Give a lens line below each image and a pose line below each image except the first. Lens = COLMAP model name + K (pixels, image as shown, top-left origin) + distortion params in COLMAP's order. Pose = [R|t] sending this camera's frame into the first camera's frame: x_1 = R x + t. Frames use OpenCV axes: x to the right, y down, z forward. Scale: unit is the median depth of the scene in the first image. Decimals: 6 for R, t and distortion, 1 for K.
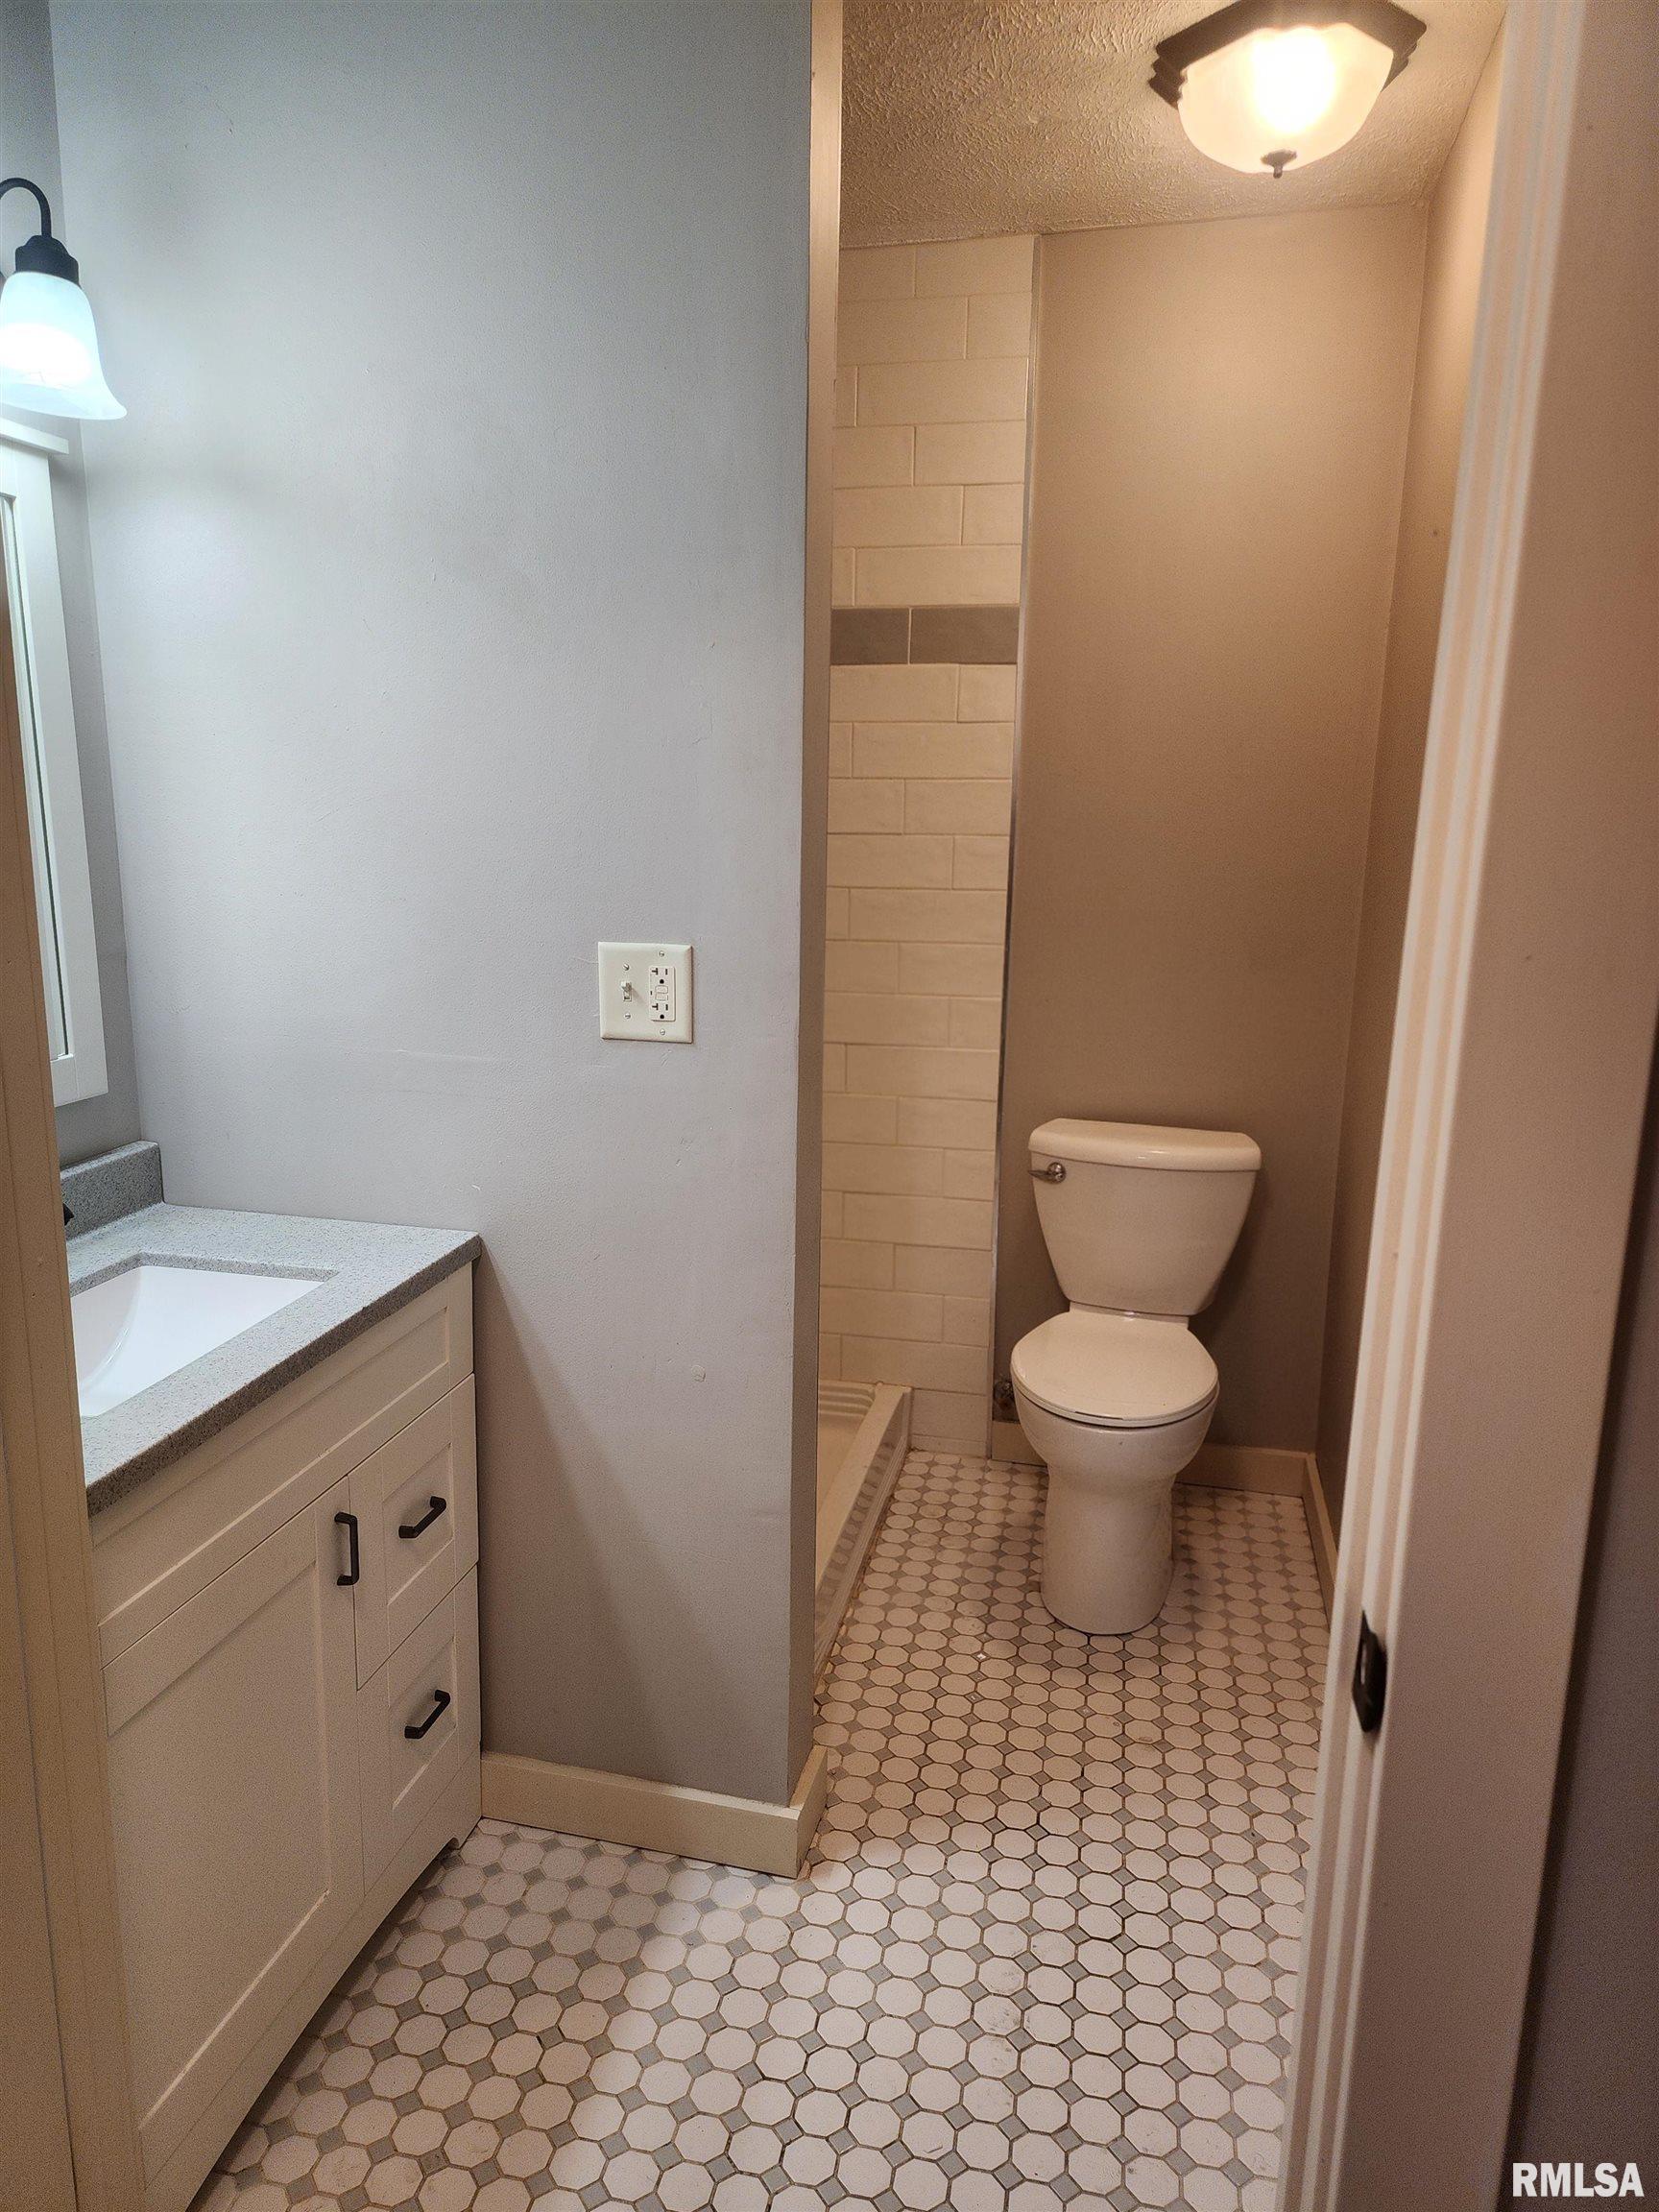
lens RADIAL K [[1482.7, 0, 818.9], [0, 1482.7, 1123.0], [0, 0, 1]] dist [0.117771, -0.143069]
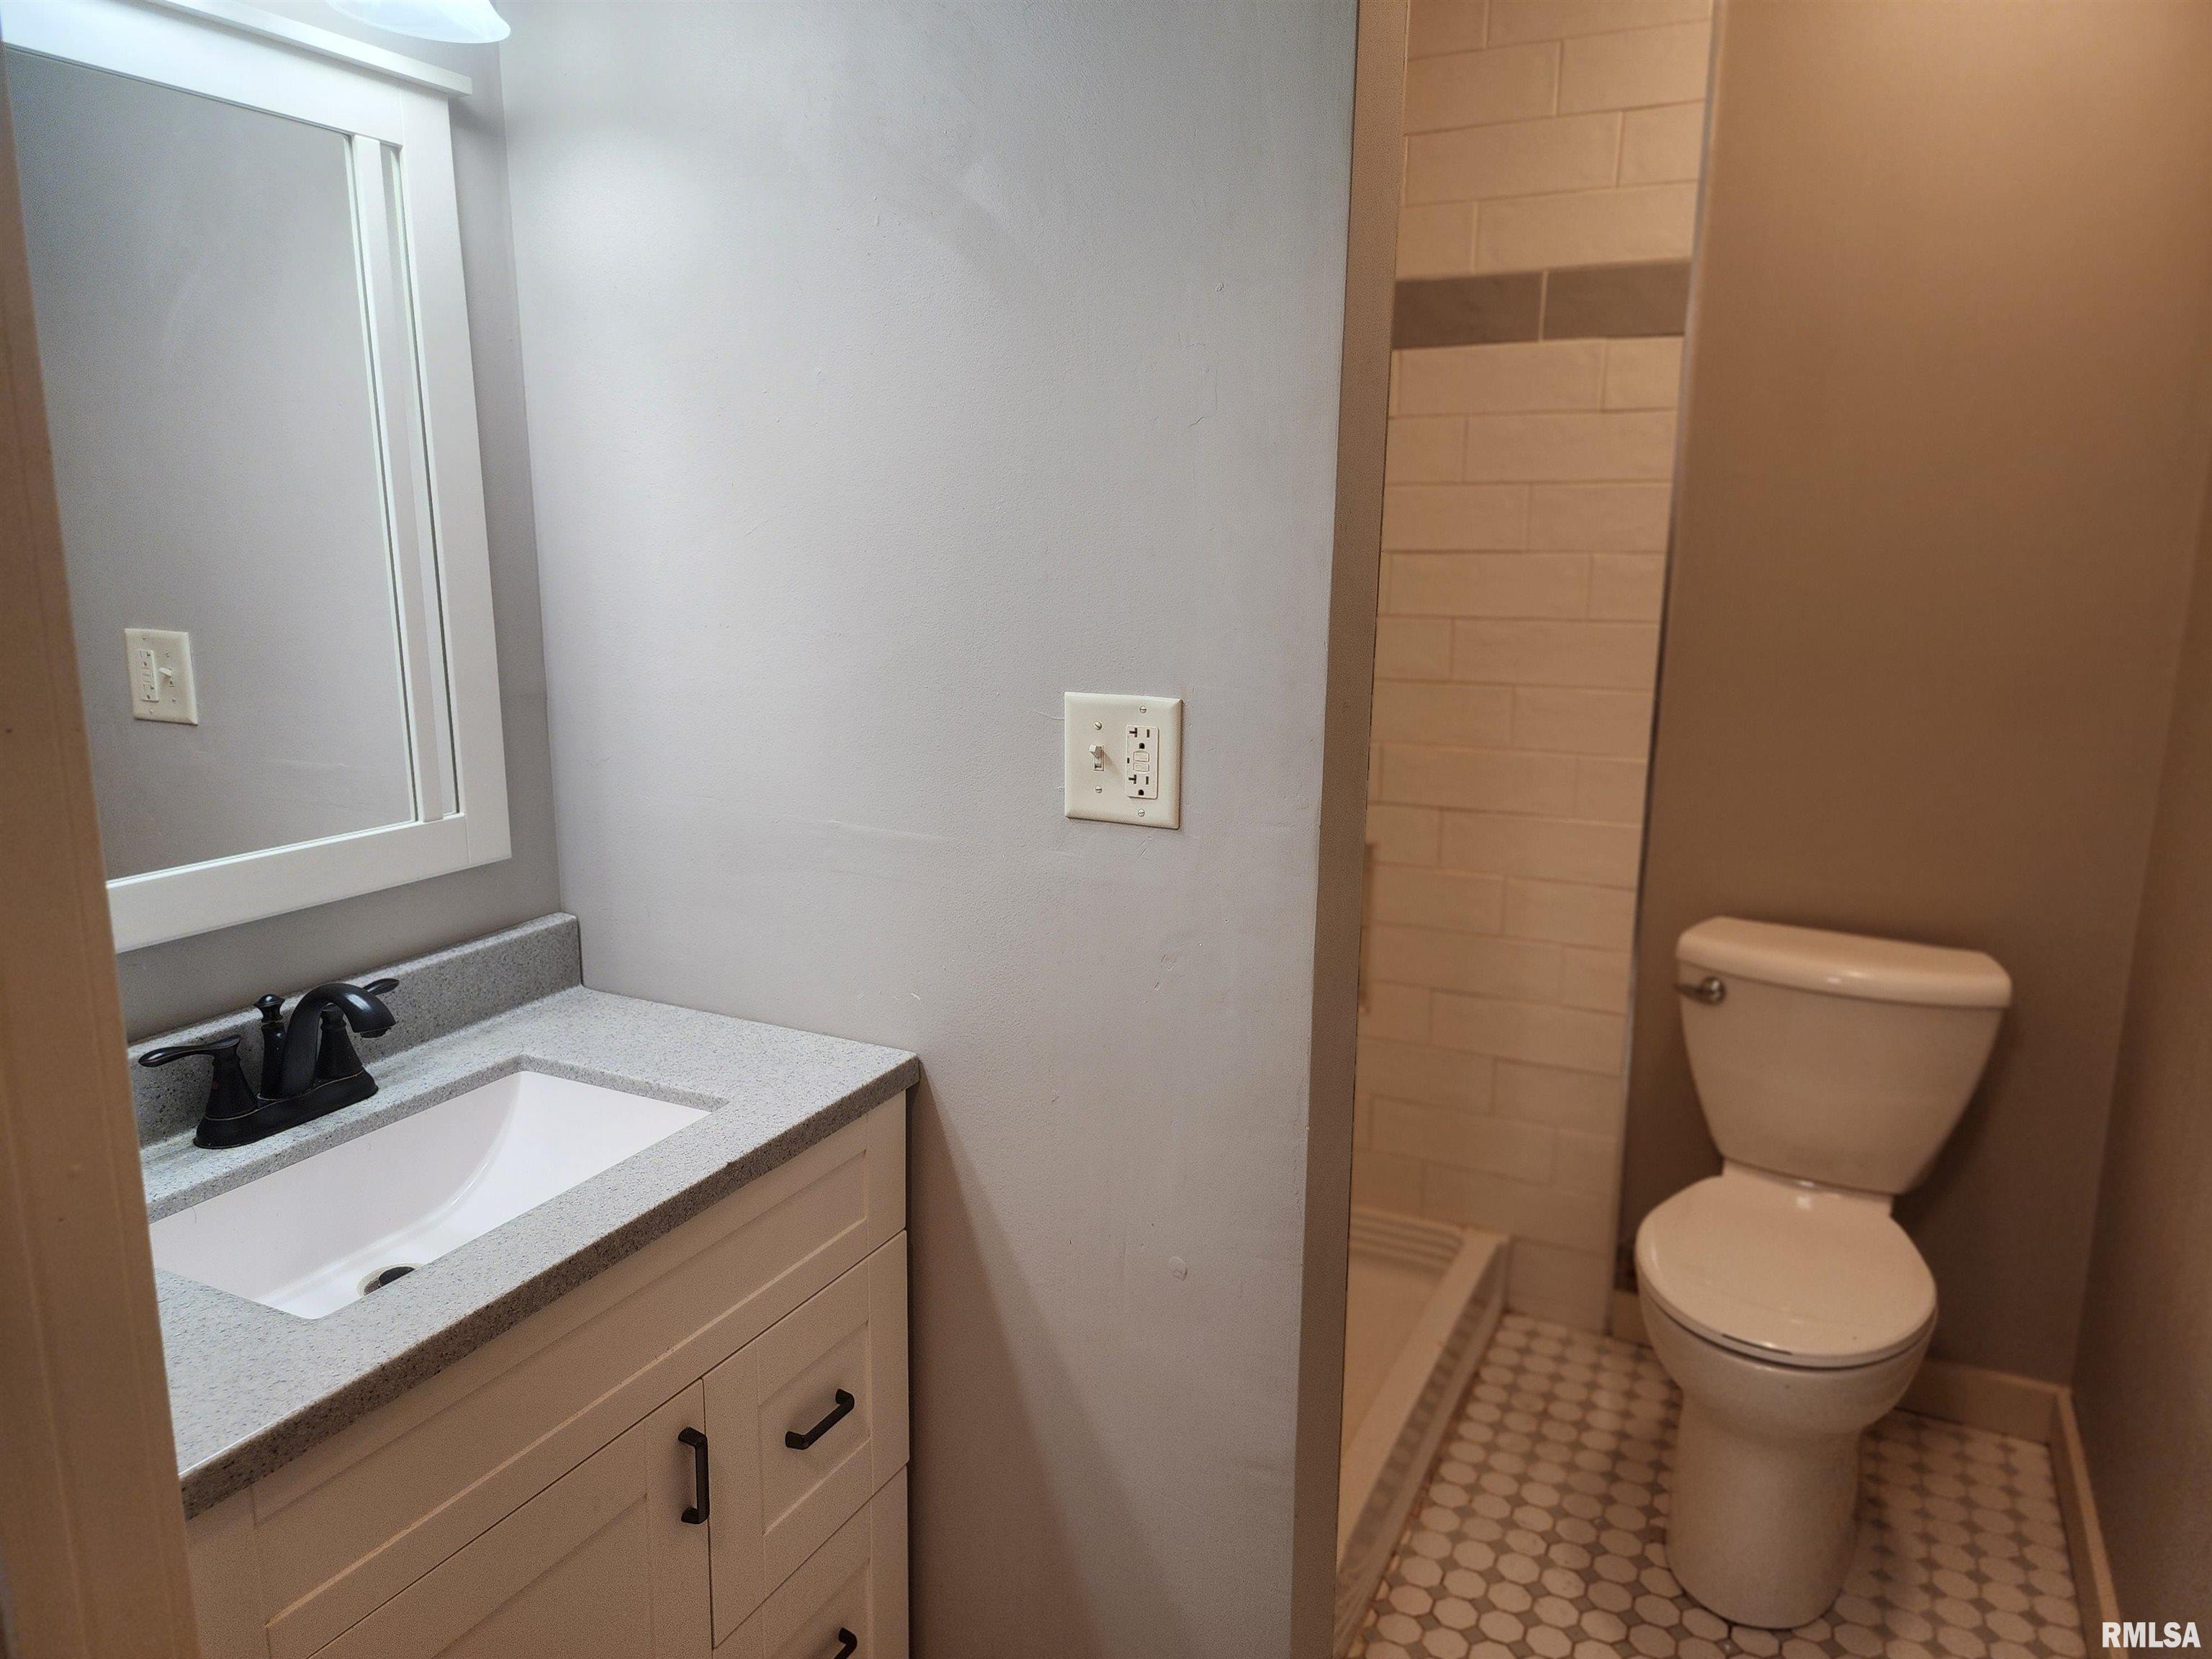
lens RADIAL K [[1448.4, 0, 1137.0], [0, 1448.4, 830.0], [0, 0, 1]] dist [0.059643, -0.038804]
pose [[0.972873, 0.042341, -0.227432, 0.041632], [-0.044073, 0.999025, -0.002539, -0.036162], [0.227102, 0.012493, 0.973791, 0.207728]]
